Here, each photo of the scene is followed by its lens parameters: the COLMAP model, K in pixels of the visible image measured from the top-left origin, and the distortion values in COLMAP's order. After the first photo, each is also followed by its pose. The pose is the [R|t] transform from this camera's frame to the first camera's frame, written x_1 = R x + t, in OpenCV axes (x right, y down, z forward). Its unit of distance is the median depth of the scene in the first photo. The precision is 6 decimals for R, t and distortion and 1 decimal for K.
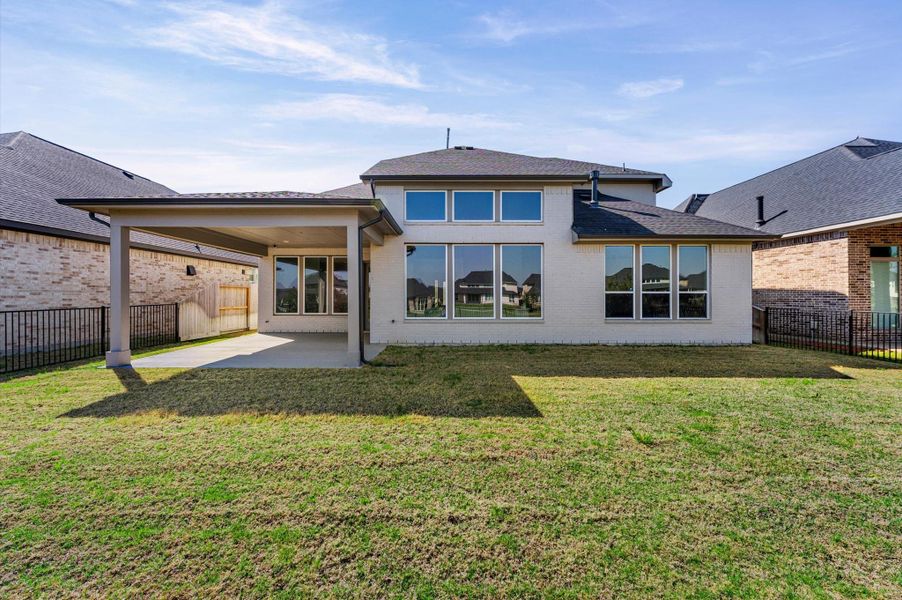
lens RADIAL K [[364.8, 0, 451.0], [0, 364.8, 300.0], [0, 0, 1]] dist [-0.000256, -0.000238]
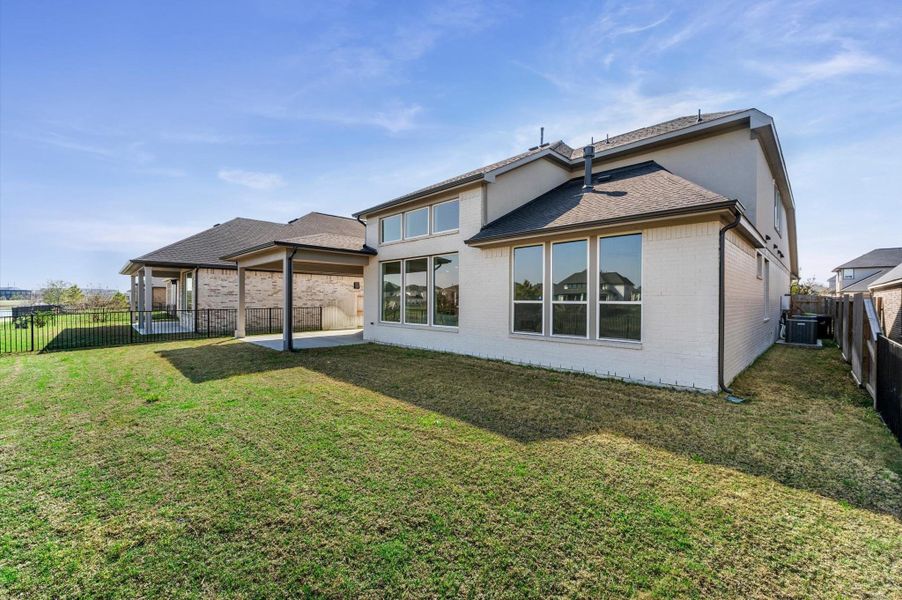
lens RADIAL K [[364.8, 0, 451.0], [0, 364.8, 300.0], [0, 0, 1]] dist [-0.000256, -0.000238]
pose [[0.703514, 0.002343, -0.710678, 0.927189], [-0.010881, 0.999913, -0.007475, -0.016990], [0.710598, 0.012992, 0.703478, 0.293204]]
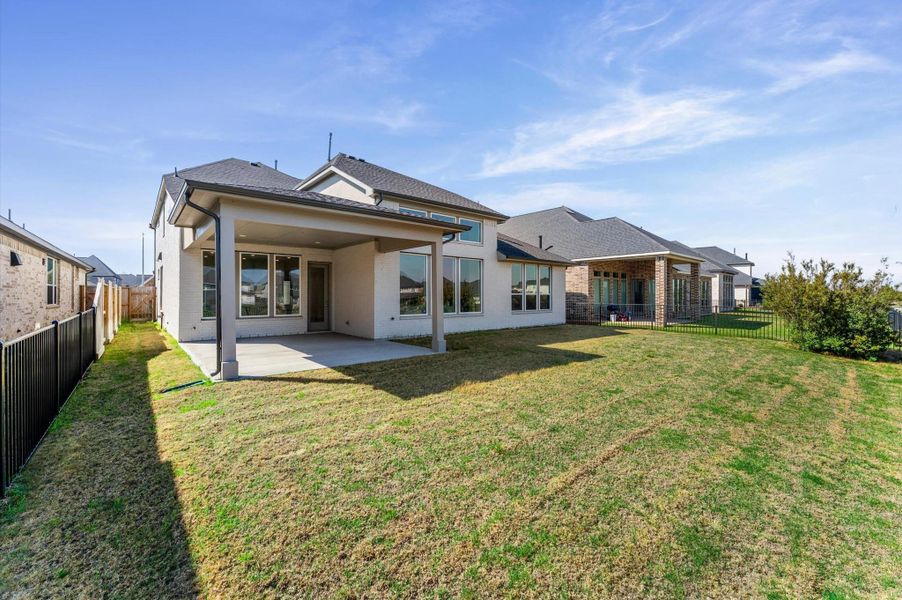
lens RADIAL K [[364.8, 0, 451.0], [0, 364.8, 300.0], [0, 0, 1]] dist [-0.000256, -0.000238]
pose [[0.767100, -0.008693, 0.641468, -0.748432], [0.007685, 0.999961, 0.004361, -0.004322], [-0.641481, 0.001585, 0.767137, -0.009486]]
